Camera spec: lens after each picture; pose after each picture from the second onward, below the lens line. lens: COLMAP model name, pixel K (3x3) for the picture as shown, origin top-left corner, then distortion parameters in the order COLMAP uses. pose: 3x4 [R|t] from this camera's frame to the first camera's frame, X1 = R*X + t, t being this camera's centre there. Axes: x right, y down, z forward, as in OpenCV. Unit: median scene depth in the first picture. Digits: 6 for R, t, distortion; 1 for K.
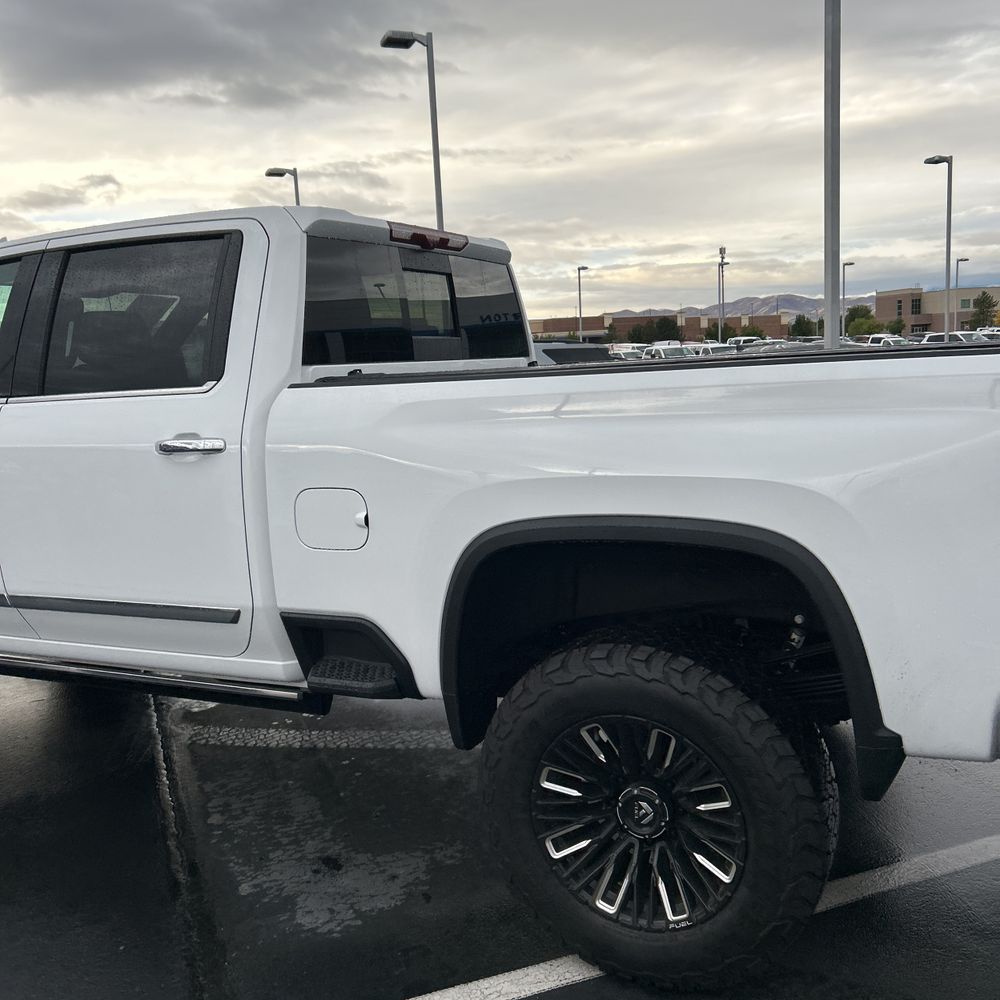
lens RADIAL K [[1029.0, 0, 484.2], [0, 1029.0, 499.8], [0, 0, 1]] dist [0.064078, -0.099336]
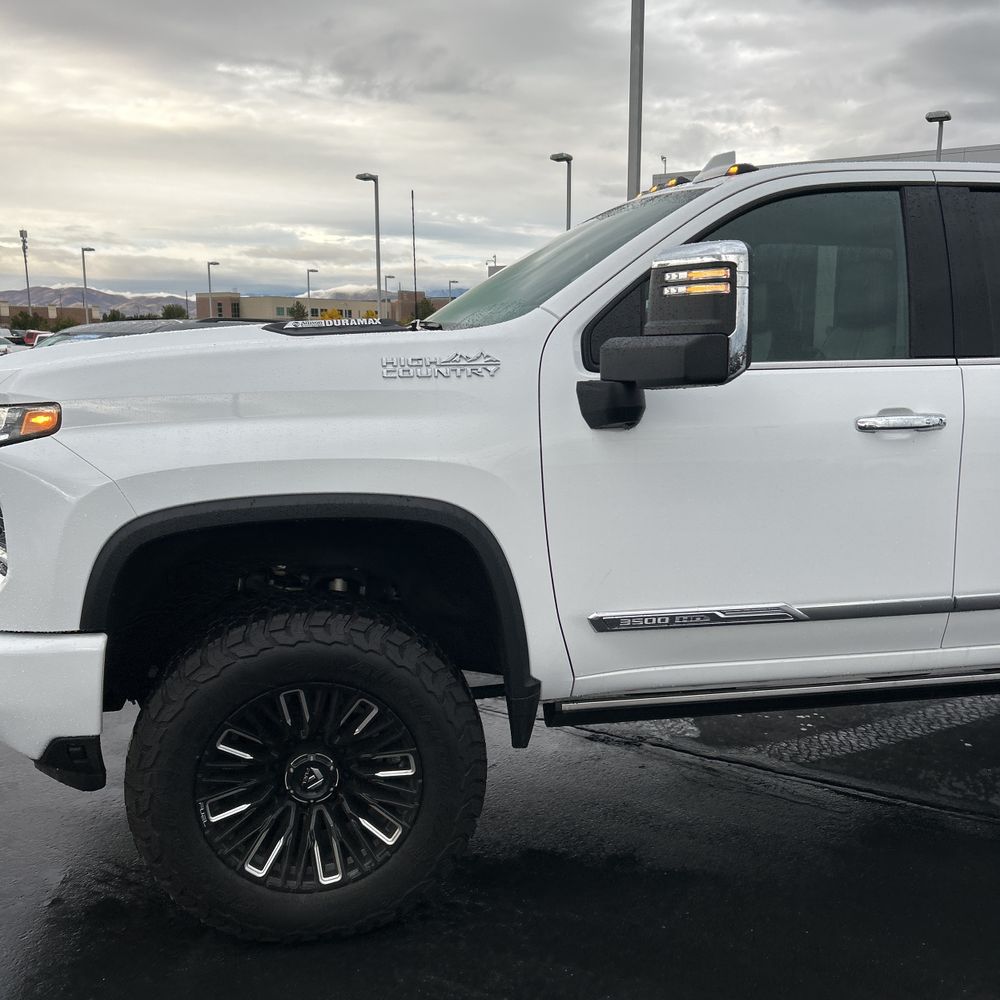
lens RADIAL K [[1030.3, 0, 505.1], [0, 1030.3, 494.2], [0, 0, 1]] dist [0.012415, 0.005568]
pose [[0.781102, -0.038213, 0.623233, -0.265930], [0.040345, 0.999129, 0.010696, -0.002849], [-0.623099, 0.016790, 0.781963, 0.124199]]
